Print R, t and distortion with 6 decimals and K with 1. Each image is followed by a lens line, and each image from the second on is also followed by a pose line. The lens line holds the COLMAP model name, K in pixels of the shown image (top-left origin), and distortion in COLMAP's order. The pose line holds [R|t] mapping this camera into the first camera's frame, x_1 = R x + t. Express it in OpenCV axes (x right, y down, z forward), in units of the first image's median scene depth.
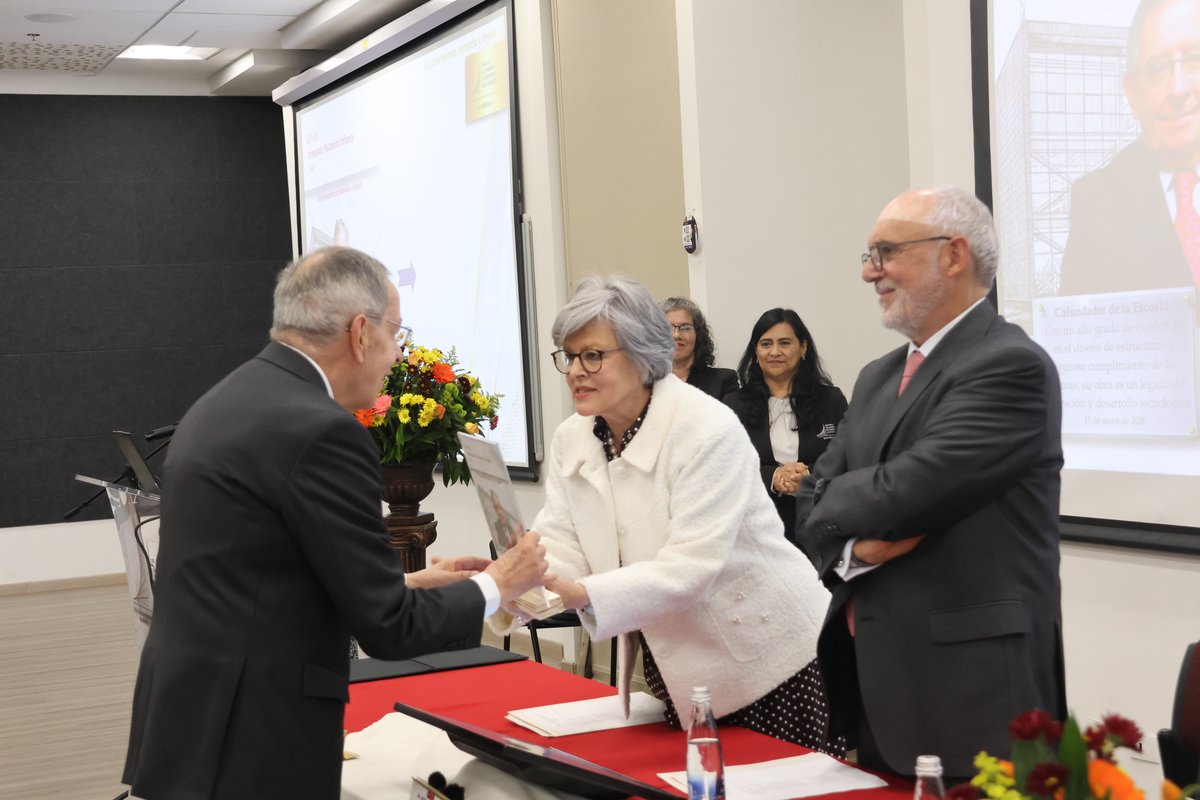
lens RADIAL K [[2124.6, 0, 567.0], [0, 2124.6, 410.4], [0, 0, 1]] dist [0.328606, 0.000000]
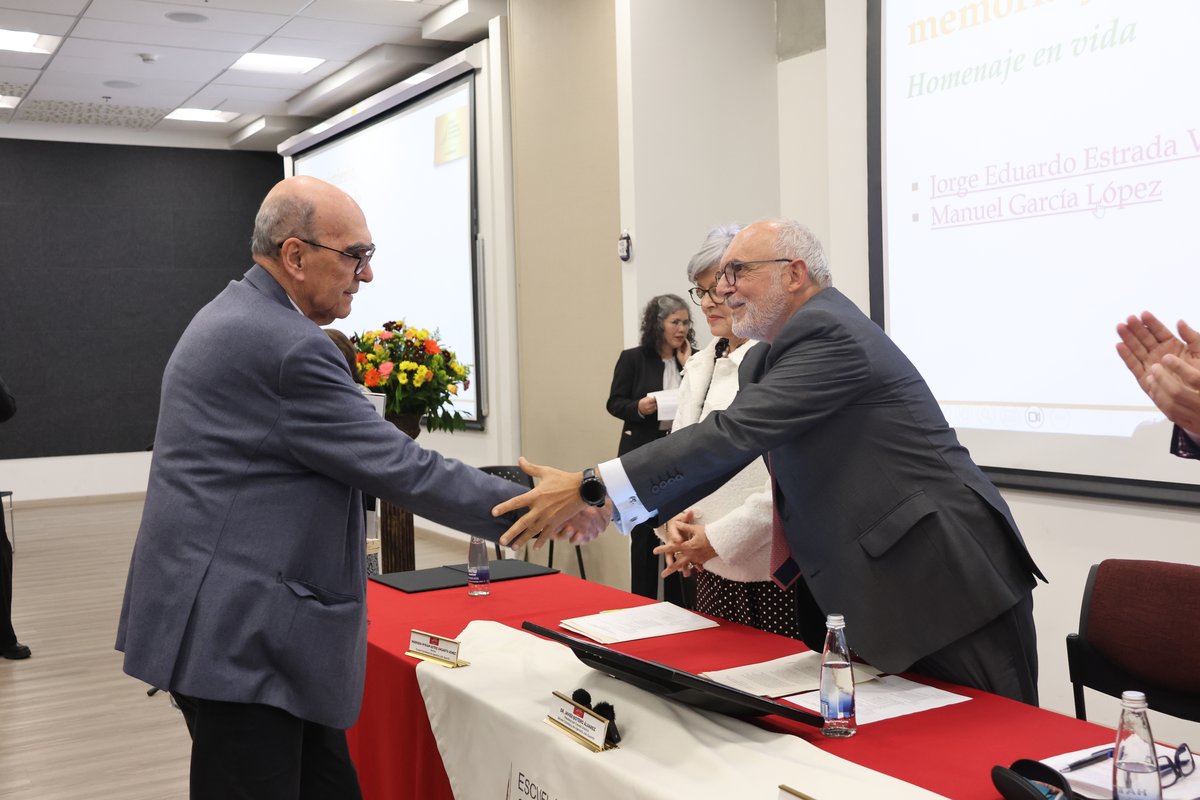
lens RADIAL K [[1350.0, 0, 571.7], [0, 1350.0, 407.1], [0, 0, 1]] dist [0.058194, 0.000000]
pose [[0.992569, 0.021430, 0.119777, -0.070227], [-0.022919, 0.999676, 0.011067, 0.008514], [-0.119501, -0.013729, 0.992739, 0.150741]]
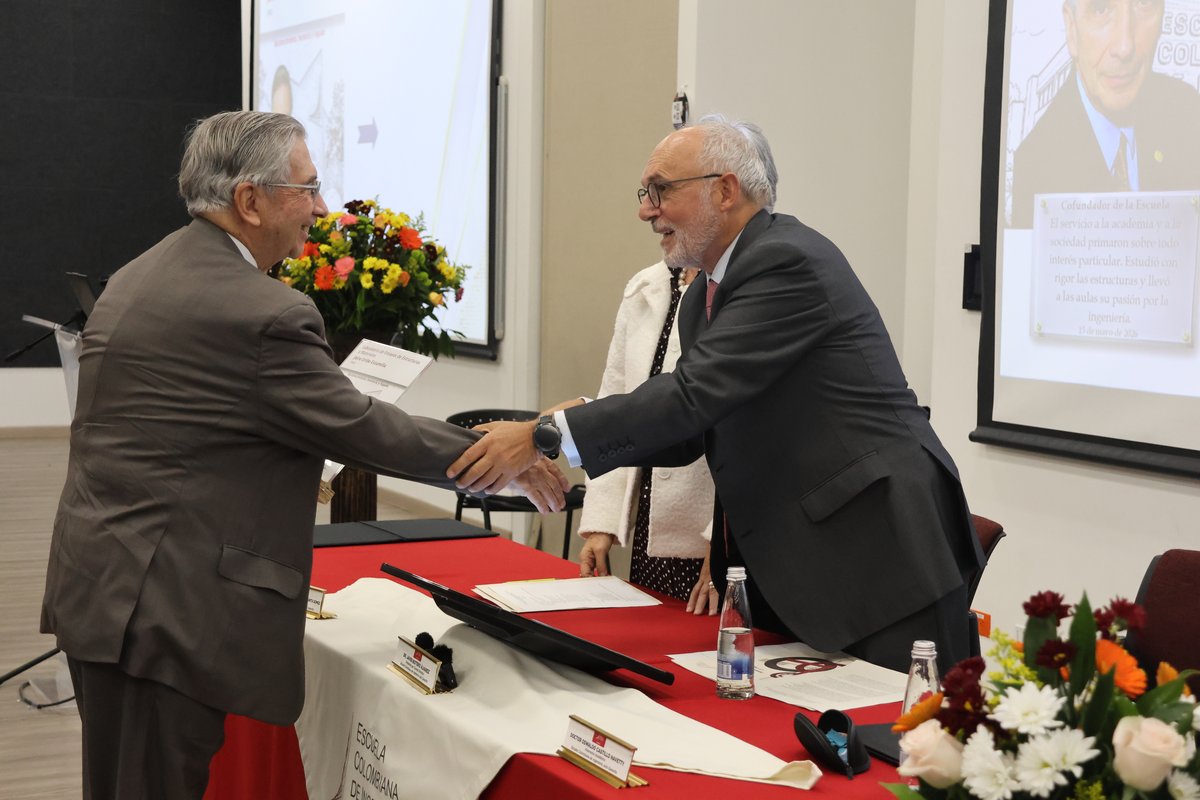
lens RADIAL K [[2300.8, 0, 570.1], [0, 2300.8, 392.0], [0, 0, 1]] dist [0.362371, 0.000000]
pose [[0.996880, 0.070494, 0.035502, -0.018293], [-0.071934, 0.996564, 0.041056, 0.003192], [-0.032486, -0.043482, 0.998526, -0.036588]]
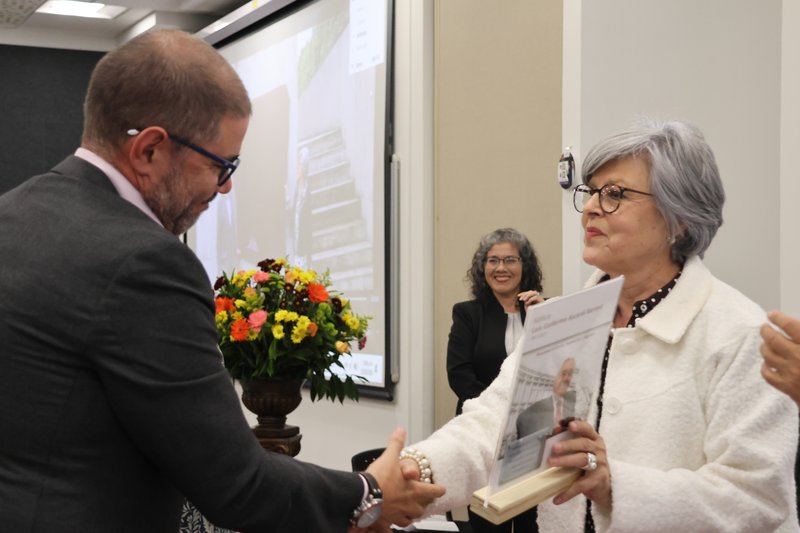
lens RADIAL K [[1548.2, 0, 392.5], [0, 1548.2, 279.3], [0, 0, 1]] dist [0.278553, 0.000000]
pose [[0.998397, 0.055155, 0.012718, -0.030952], [-0.054564, 0.997587, -0.042940, 0.006351], [-0.015055, 0.042177, 0.998997, 0.235936]]
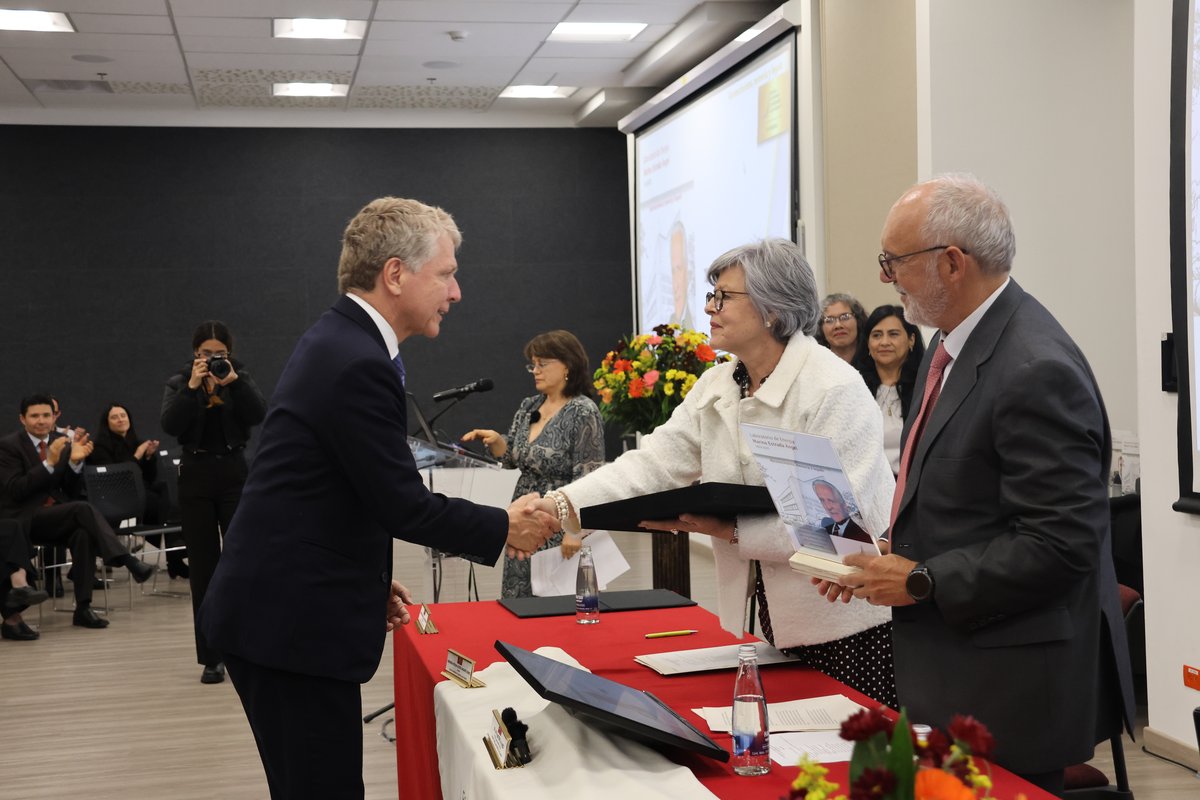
lens RADIAL K [[1686.5, 0, 597.3], [0, 1686.5, 404.0], [0, 0, 1]] dist [0.181388, 0.000000]
pose [[0.979055, 0.032088, -0.201053, 0.069763], [-0.030541, 0.999475, 0.010791, 0.002100], [0.201293, -0.004424, 0.979521, 0.079726]]
